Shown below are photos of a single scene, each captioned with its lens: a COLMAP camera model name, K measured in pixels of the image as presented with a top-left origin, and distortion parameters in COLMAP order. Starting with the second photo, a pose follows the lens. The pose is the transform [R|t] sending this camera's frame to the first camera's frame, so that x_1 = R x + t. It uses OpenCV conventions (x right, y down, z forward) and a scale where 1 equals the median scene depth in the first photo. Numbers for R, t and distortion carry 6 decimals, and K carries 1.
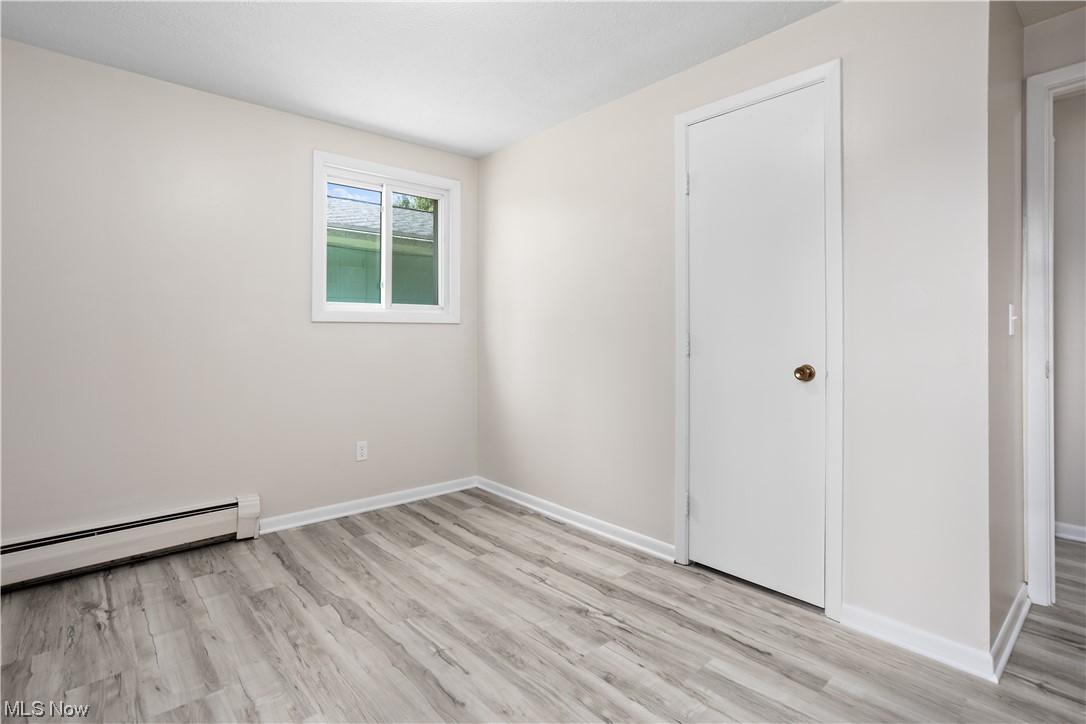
lens RADIAL K [[533.2, 0, 538.3], [0, 533.2, 327.5], [0, 0, 1]] dist [-0.042808, 0.020272]
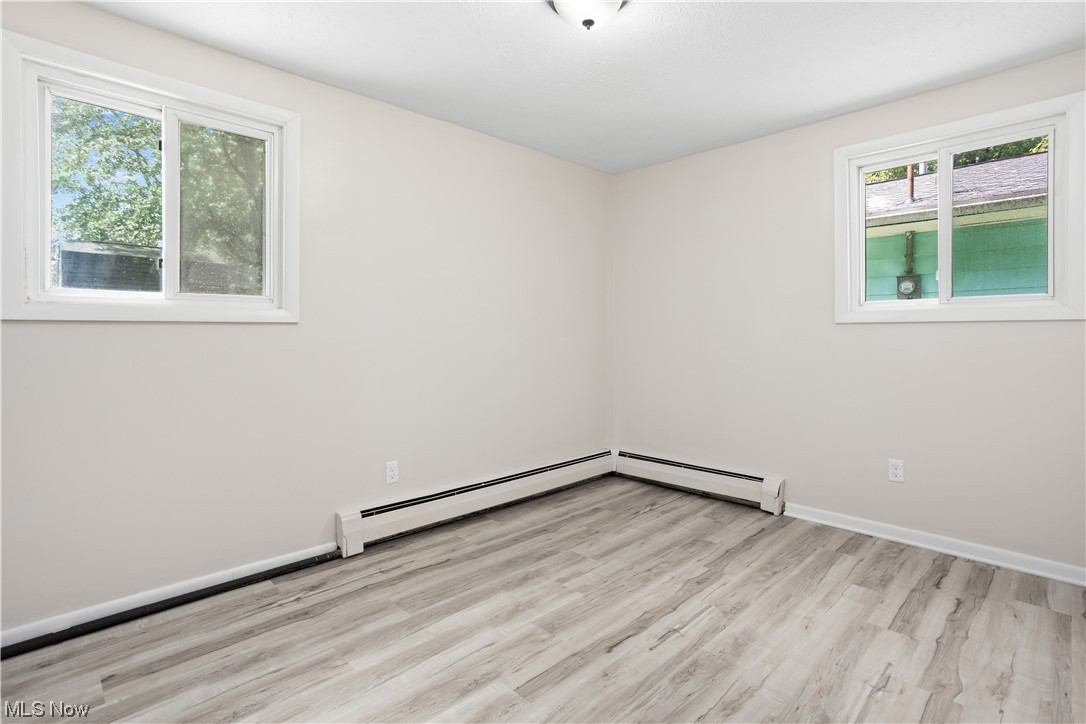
lens RADIAL K [[533.2, 0, 553.1], [0, 533.2, 327.8], [0, 0, 1]] dist [-0.042808, 0.020272]
pose [[0.062186, -0.012124, -0.997991, 0.691569], [0.008900, 0.999893, -0.011592, 0.005623], [0.998025, -0.008162, 0.062287, 0.542642]]
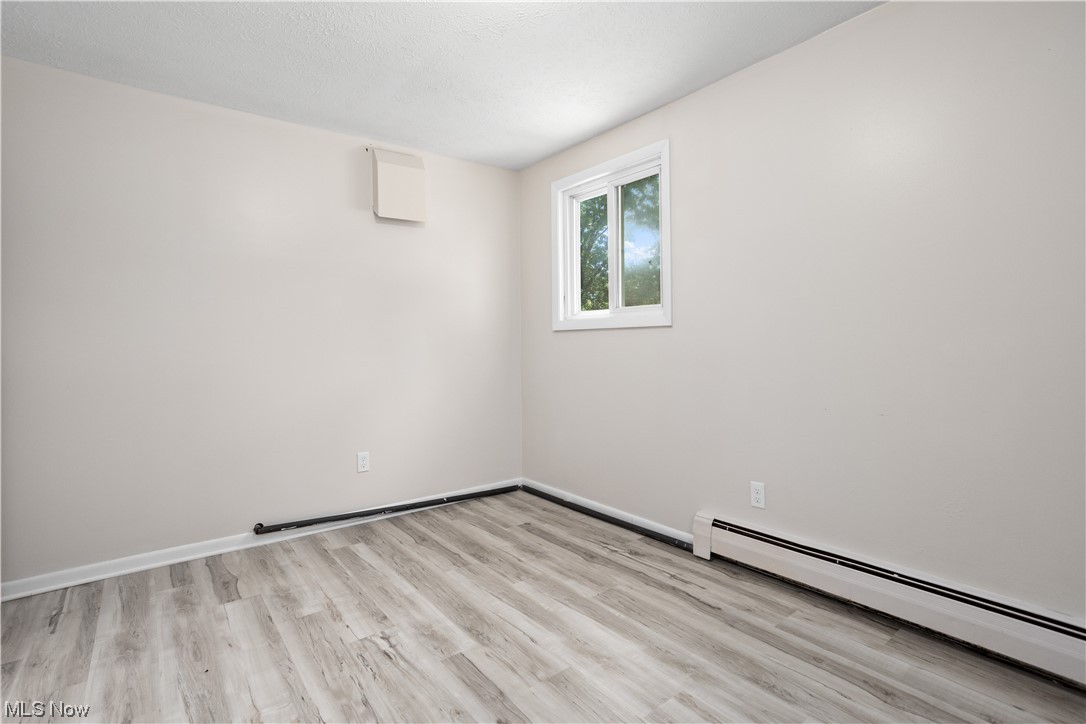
lens RADIAL K [[533.2, 0, 544.1], [0, 533.2, 337.7], [0, 0, 1]] dist [-0.042808, 0.020272]
pose [[-0.997818, 0.013099, 0.064714, -0.175201], [0.012349, 0.999852, -0.011978, 0.016967], [-0.064862, -0.011153, -0.997832, 1.297462]]
